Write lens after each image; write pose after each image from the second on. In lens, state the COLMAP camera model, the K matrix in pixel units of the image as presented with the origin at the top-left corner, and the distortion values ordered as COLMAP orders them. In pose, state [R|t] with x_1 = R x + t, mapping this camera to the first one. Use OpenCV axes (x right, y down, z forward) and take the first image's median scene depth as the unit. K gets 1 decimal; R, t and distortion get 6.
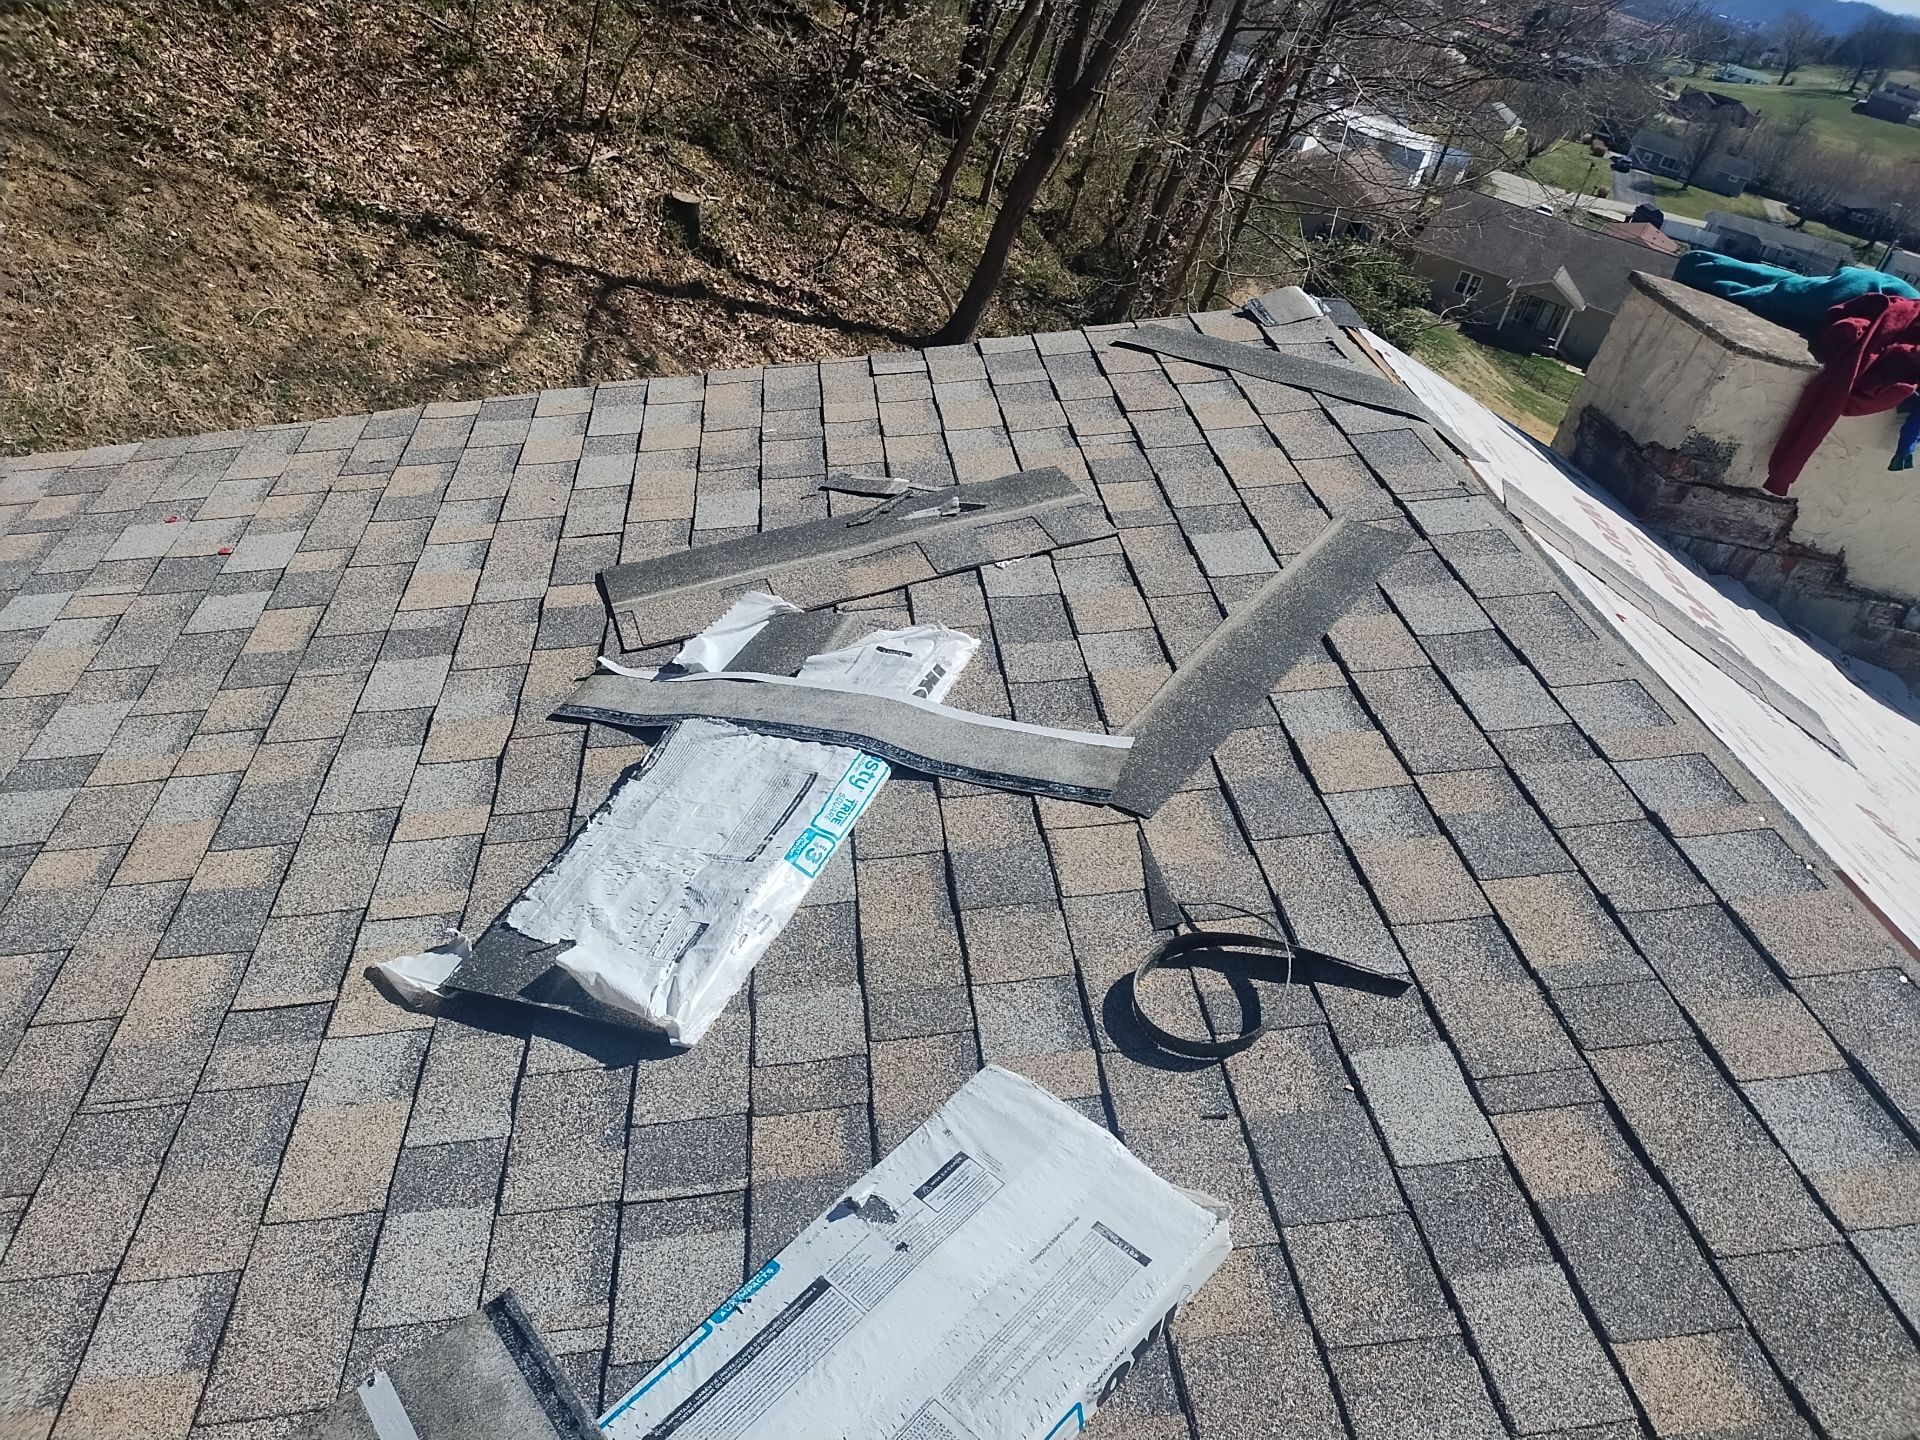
lens RADIAL K [[1426.5, 0, 957.7], [0, 1426.5, 724.2], [0, 0, 1]] dist [0.069962, -0.077289]
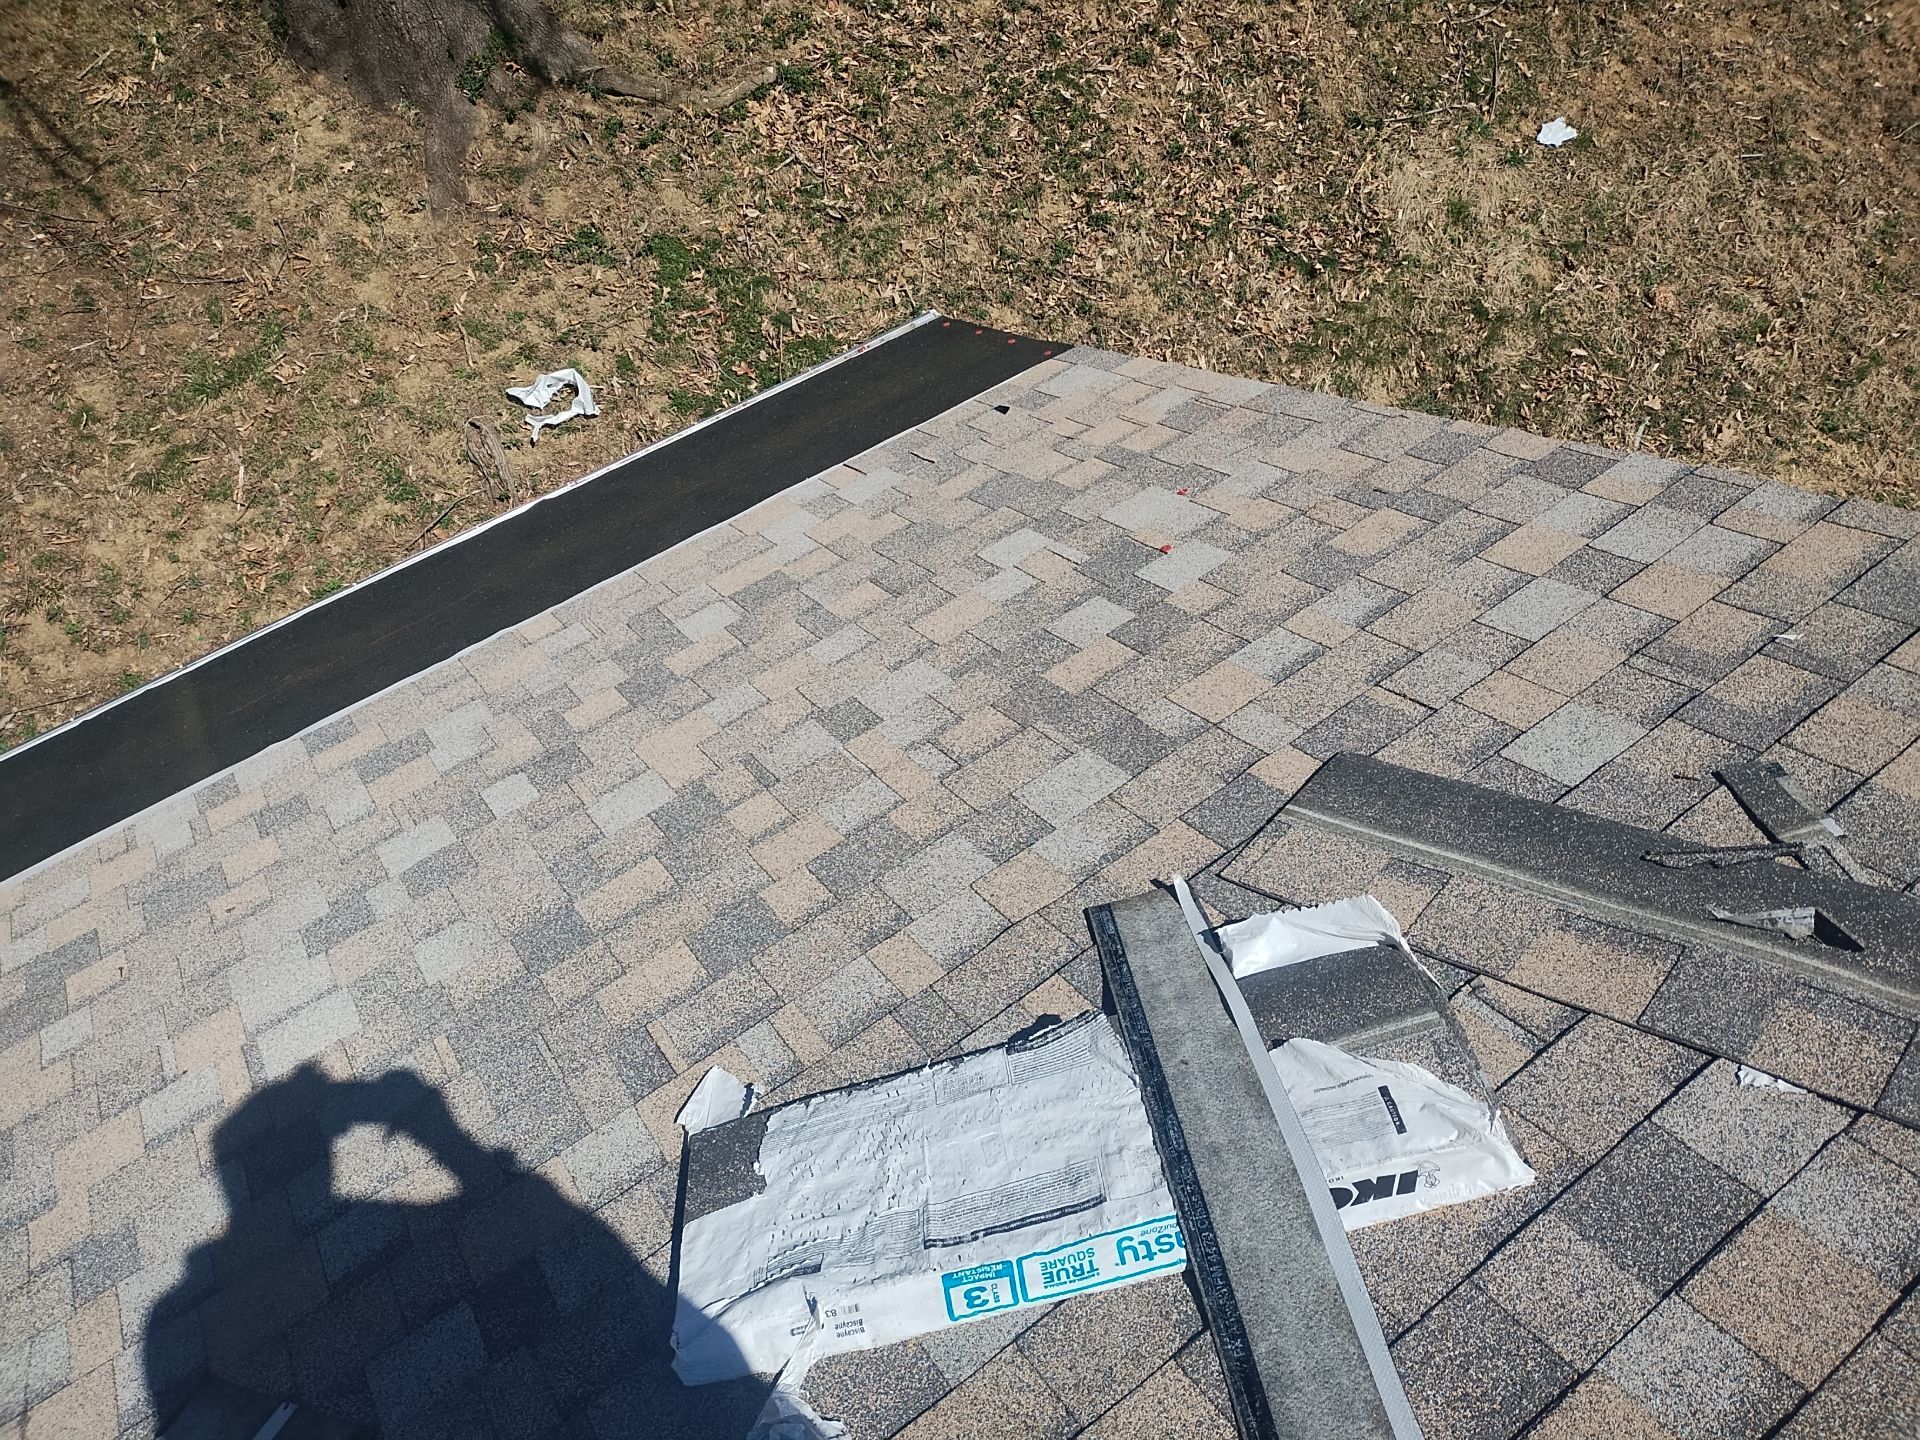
lens RADIAL K [[1426.5, 0, 957.7], [0, 1426.5, 724.2], [0, 0, 1]] dist [0.069962, -0.077289]
pose [[0.447284, 0.446892, -0.774742, 0.305214], [-0.300200, 0.890984, 0.340628, -0.378971], [0.842506, 0.080220, 0.532680, 0.456538]]
